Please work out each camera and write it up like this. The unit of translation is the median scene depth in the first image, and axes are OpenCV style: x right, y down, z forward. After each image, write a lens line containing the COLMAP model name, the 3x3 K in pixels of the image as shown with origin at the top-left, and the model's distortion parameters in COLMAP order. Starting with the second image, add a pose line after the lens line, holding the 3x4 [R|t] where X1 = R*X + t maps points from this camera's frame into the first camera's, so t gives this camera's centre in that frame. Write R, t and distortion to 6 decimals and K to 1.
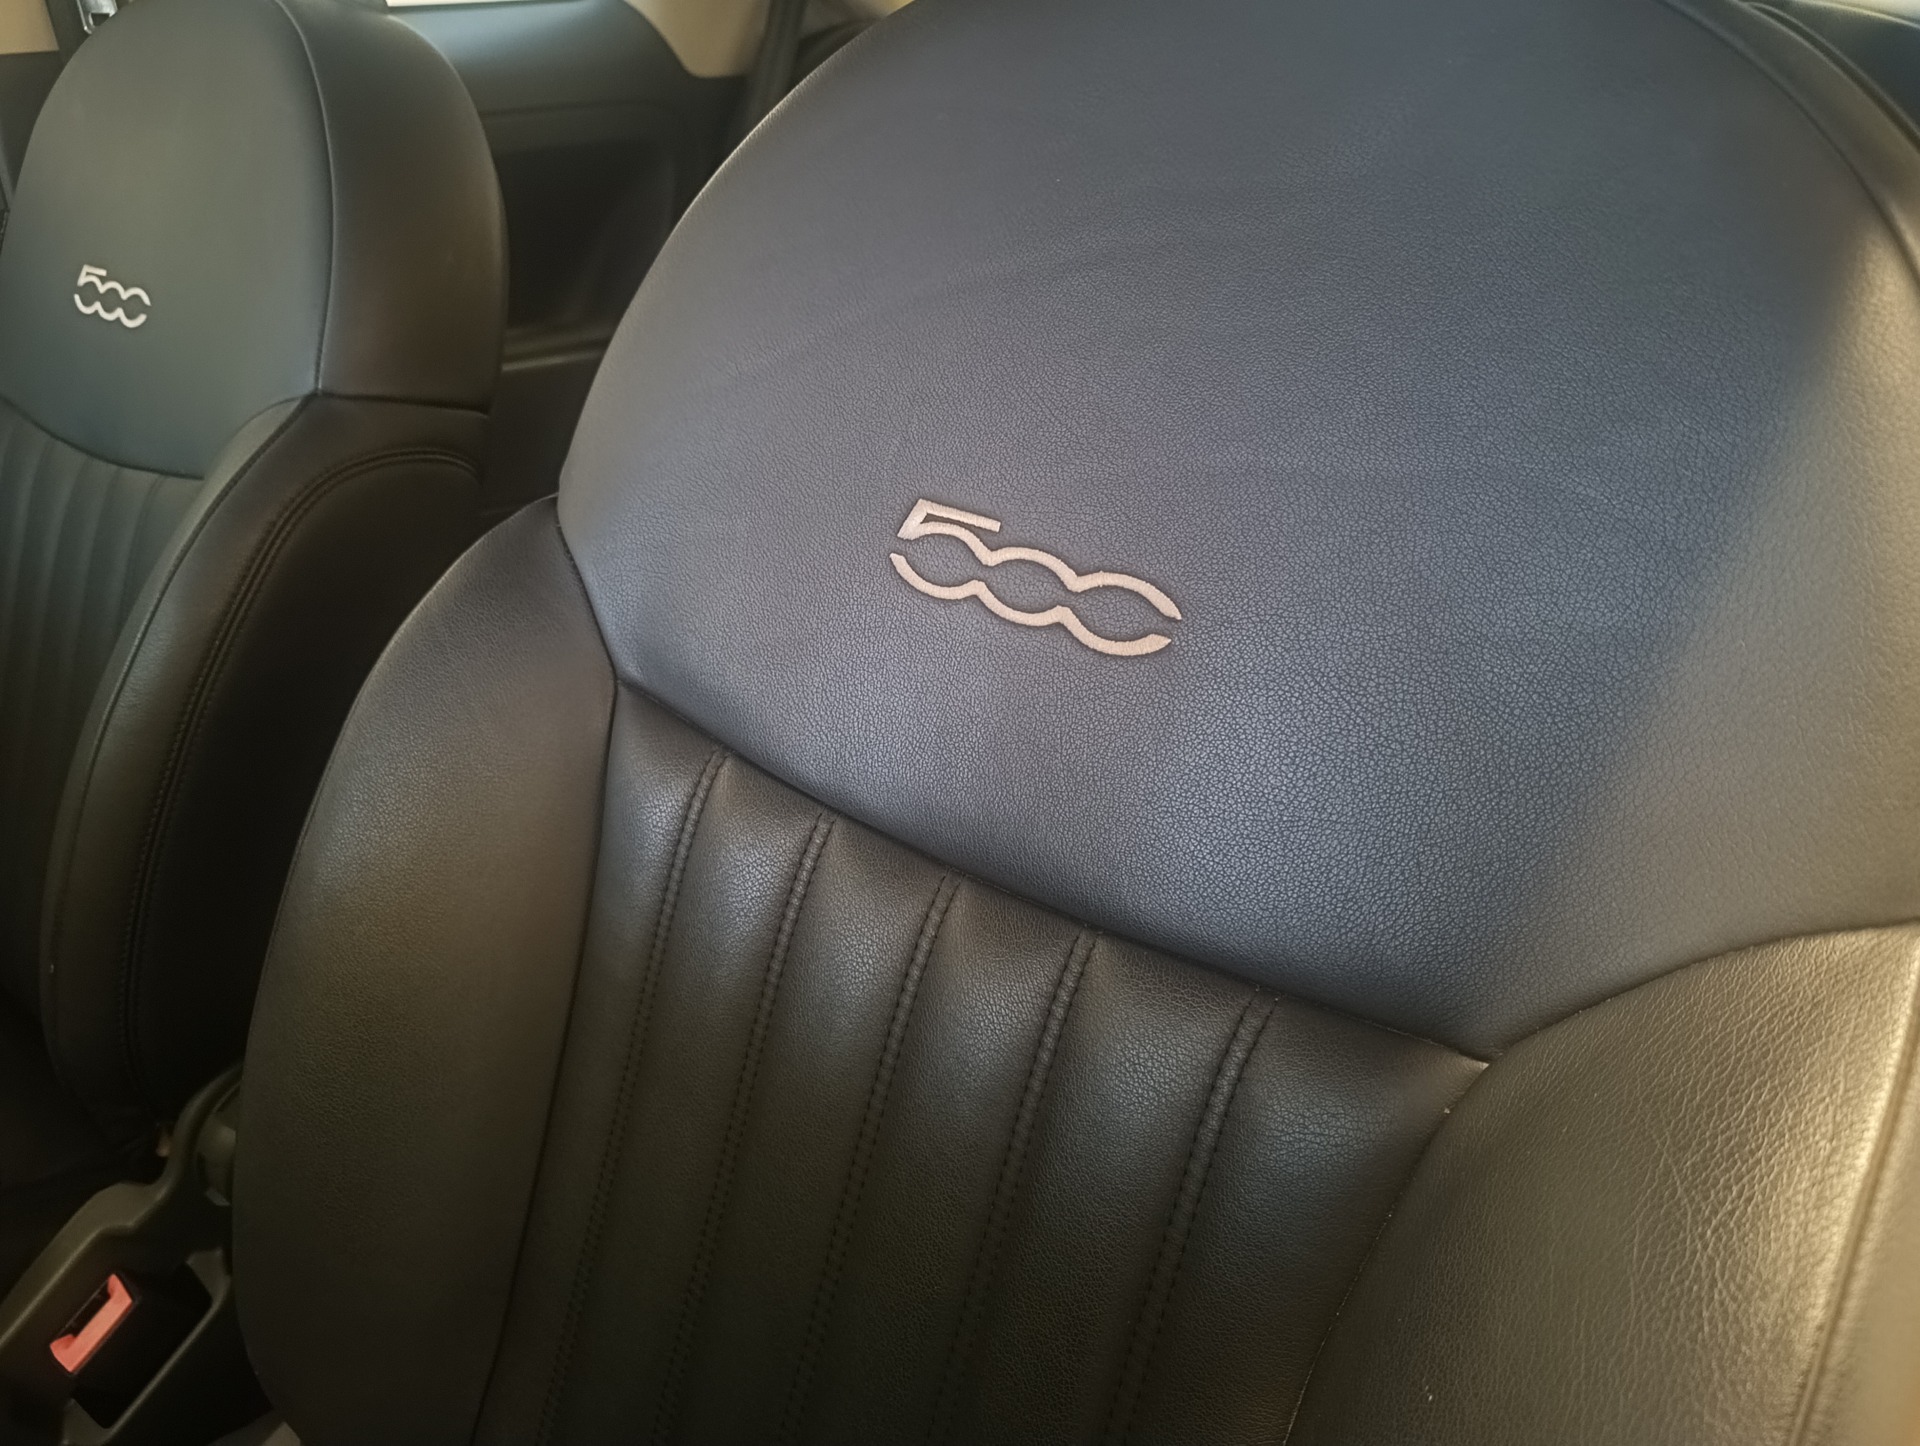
lens RADIAL K [[1310.5, 0, 960.0], [0, 1310.5, 723.0], [0, 0, 1]] dist [0.031720, -0.026596]
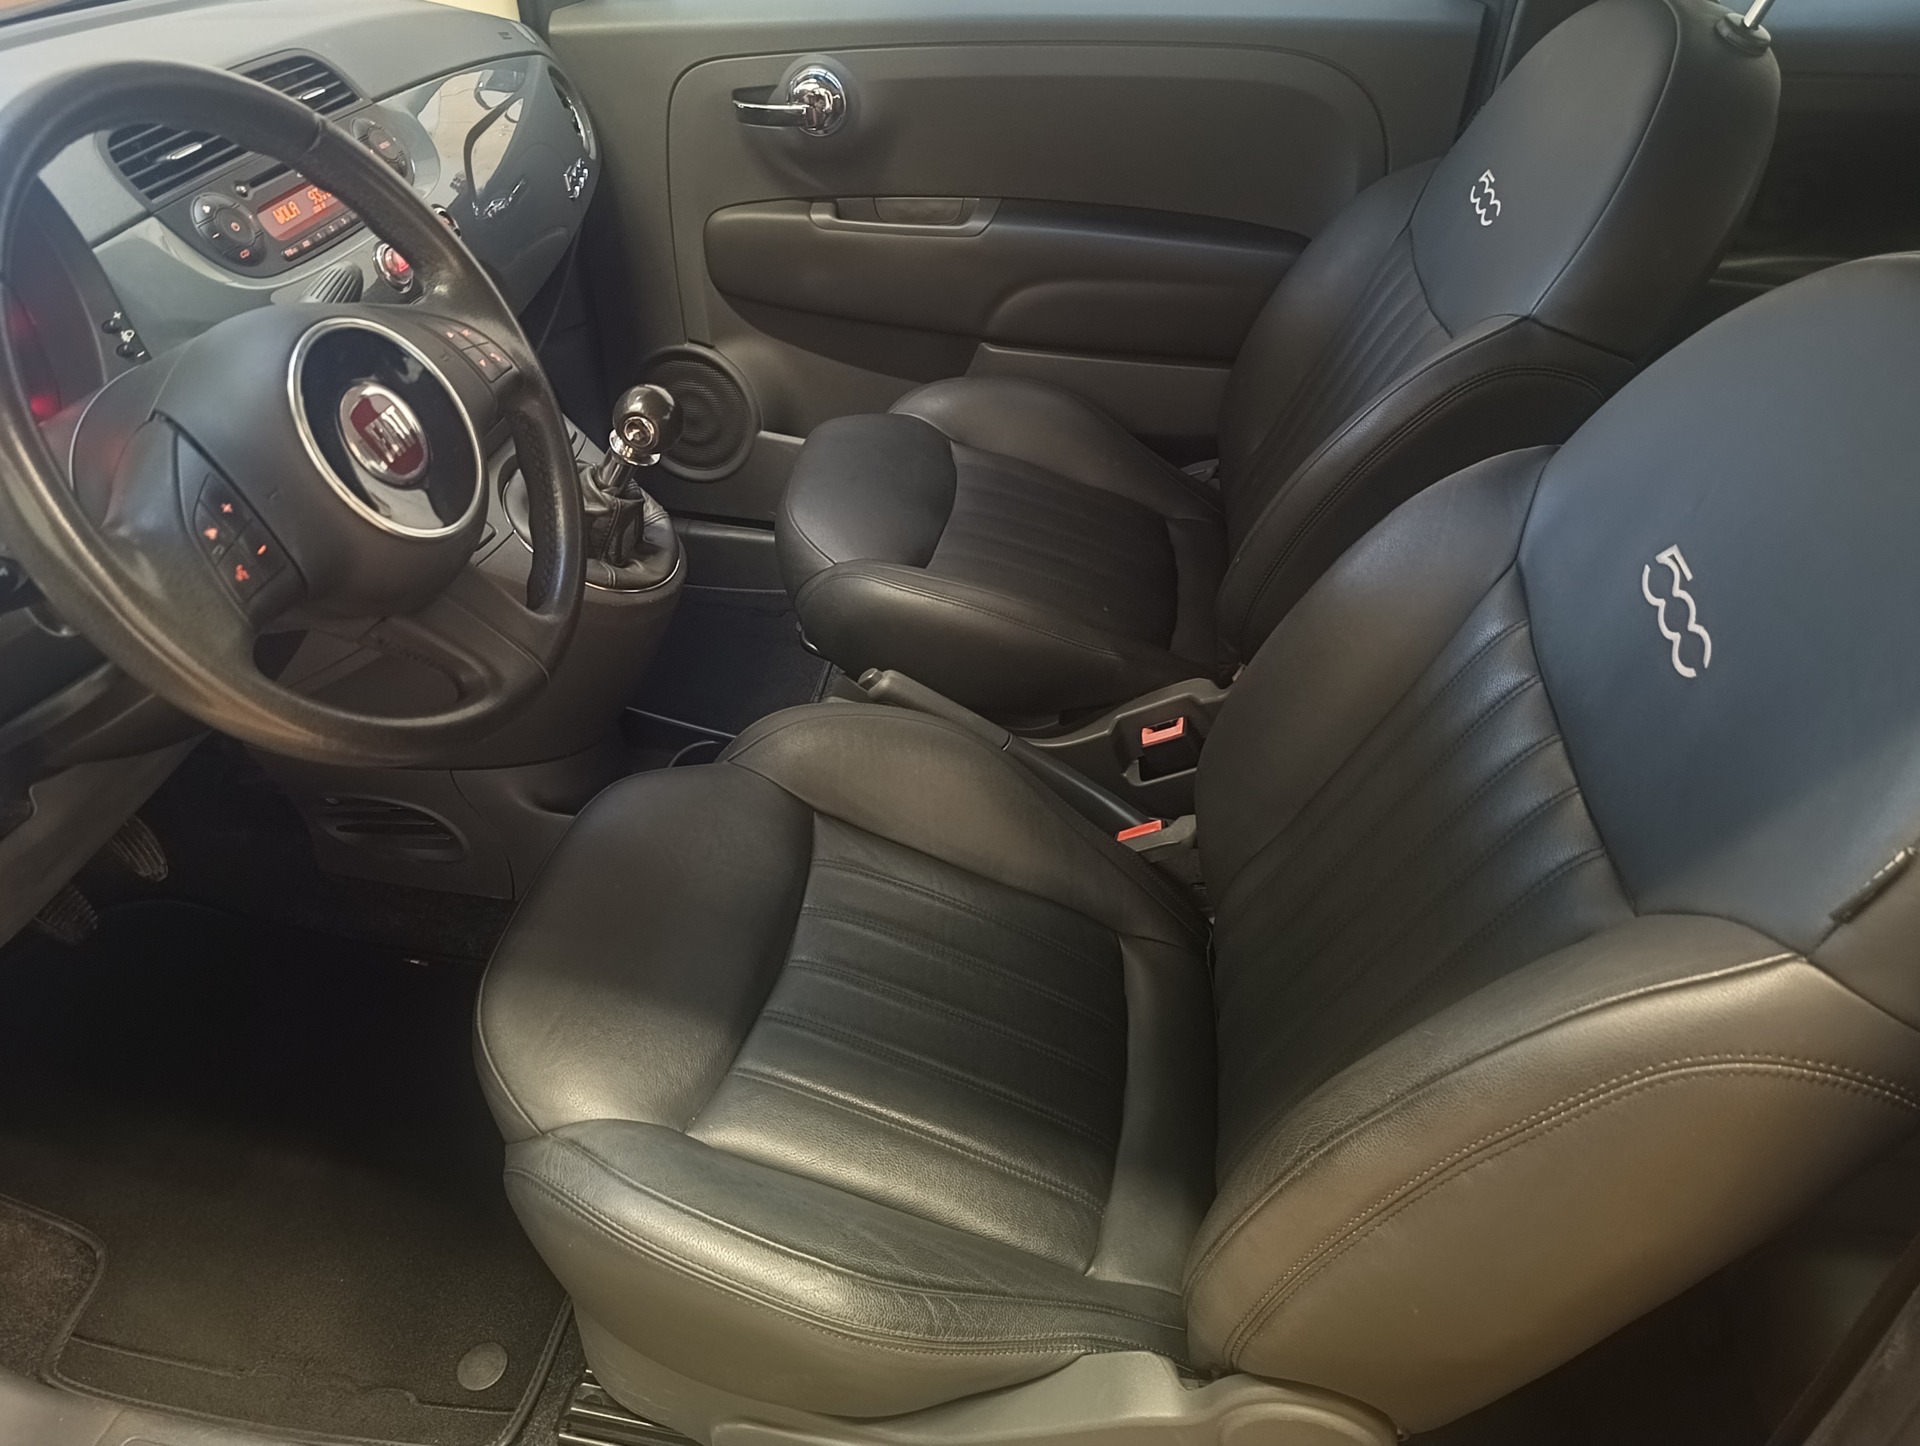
lens RADIAL K [[1310.5, 0, 960.0], [0, 1310.5, 723.0], [0, 0, 1]] dist [0.031720, -0.026596]
pose [[0.515248, 0.549263, -0.657898, 0.471134], [-0.423119, 0.830590, 0.362064, -0.128680], [0.745312, 0.091817, 0.660363, -0.513383]]
